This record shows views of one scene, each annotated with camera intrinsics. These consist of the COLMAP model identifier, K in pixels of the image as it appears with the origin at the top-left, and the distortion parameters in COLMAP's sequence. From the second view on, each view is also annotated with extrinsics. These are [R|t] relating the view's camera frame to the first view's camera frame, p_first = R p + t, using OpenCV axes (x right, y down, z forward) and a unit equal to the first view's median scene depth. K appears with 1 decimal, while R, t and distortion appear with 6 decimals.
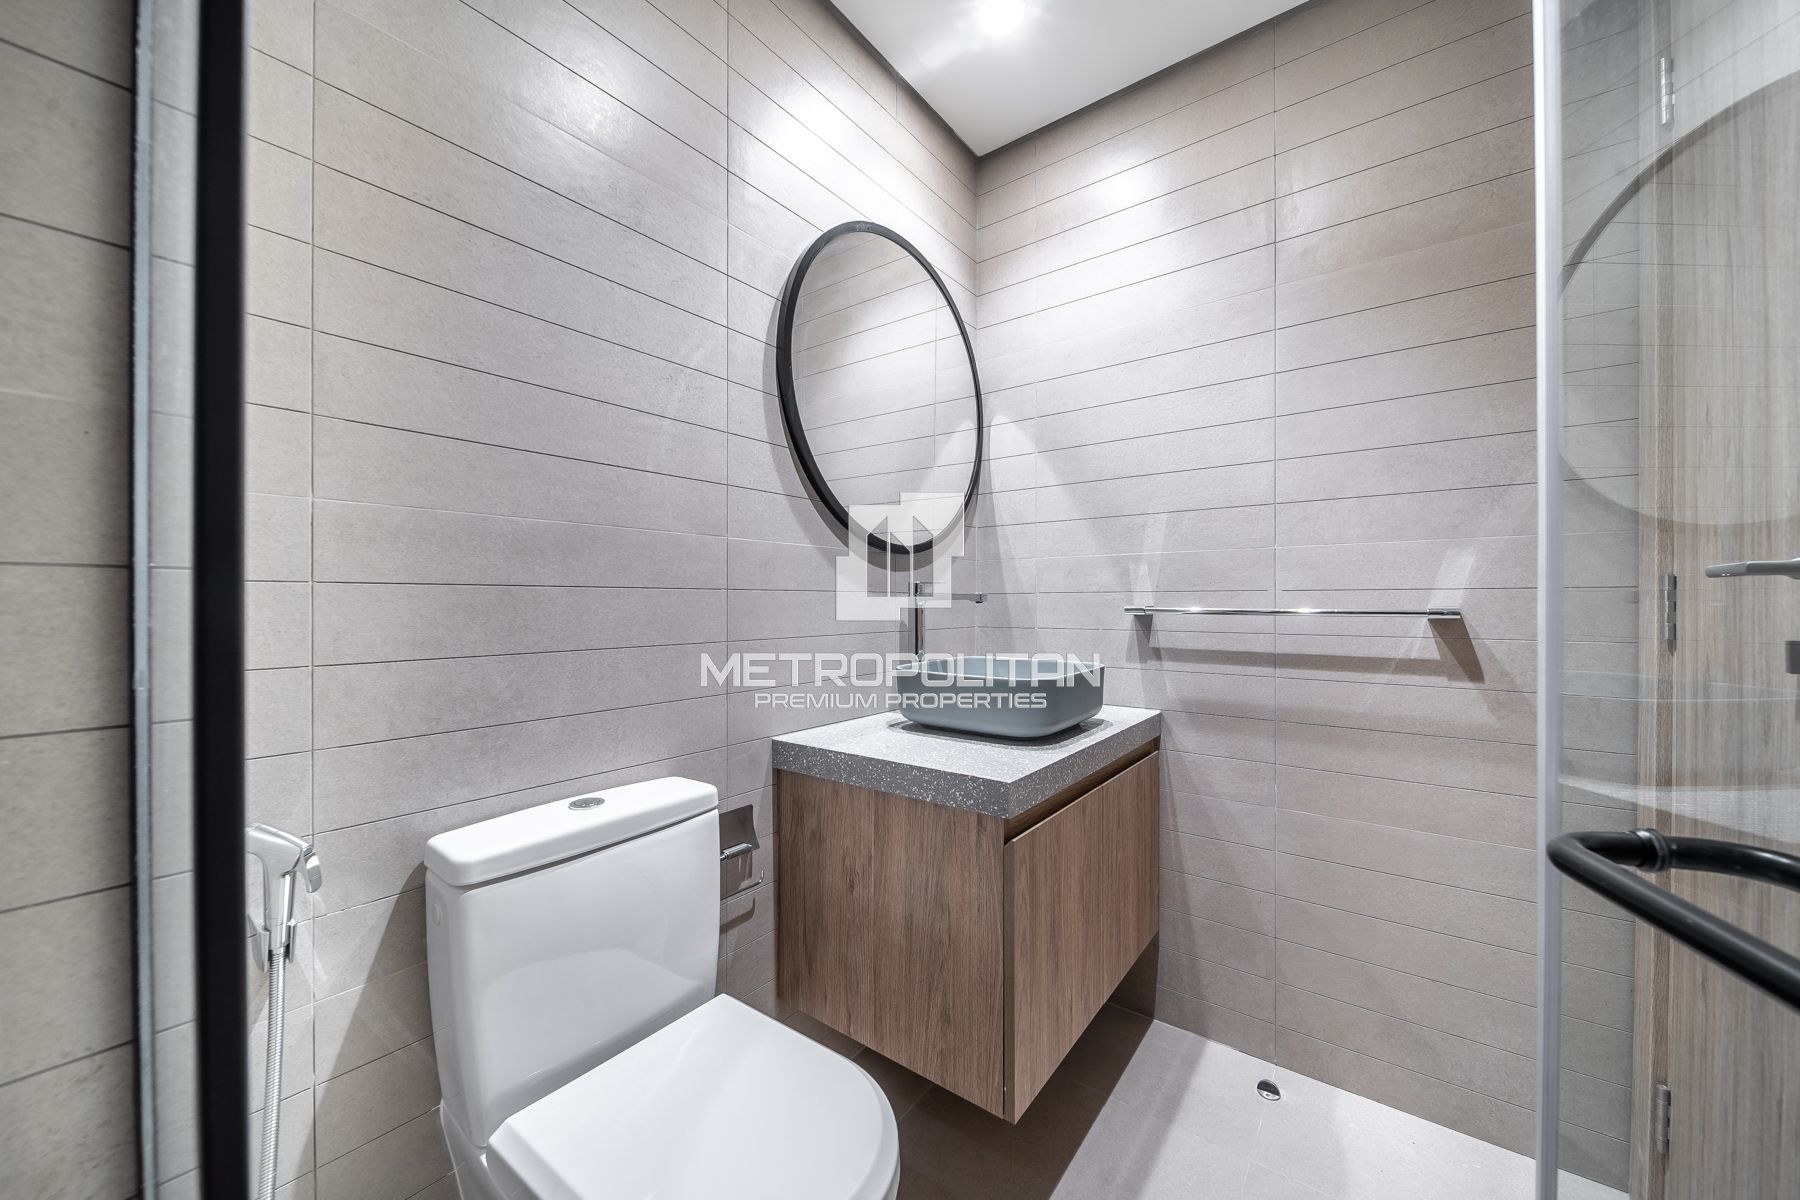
lens RADIAL K [[653.7, 0, 899.9], [0, 653.7, 588.5], [0, 0, 1]] dist [-0.000200, -0.000227]
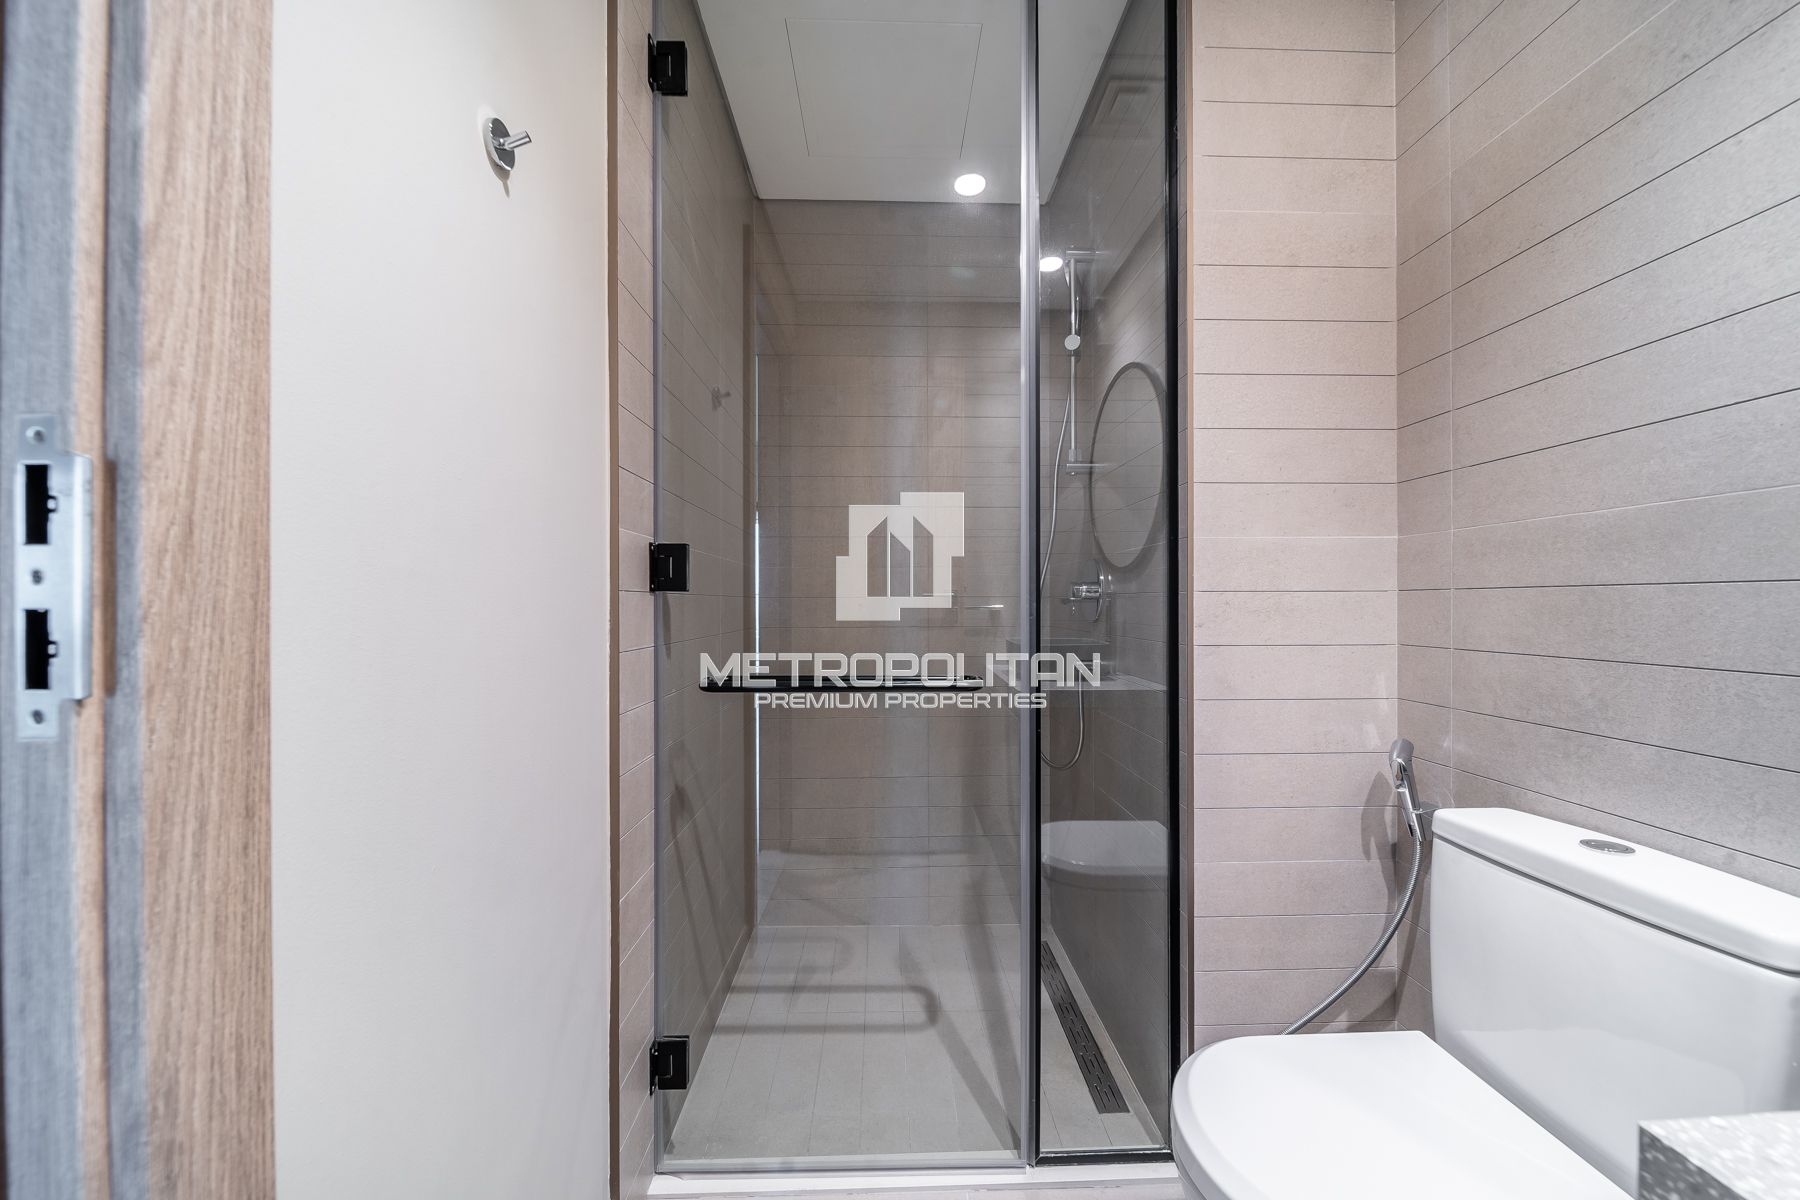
lens RADIAL K [[653.7, 0, 899.9], [0, 653.7, 588.5], [0, 0, 1]] dist [-0.000200, -0.000227]
pose [[-0.774237, -0.016271, -0.632687, 0.520627], [0.009962, 0.999232, -0.037888, 0.017329], [0.632818, -0.035637, -0.773480, 0.759713]]
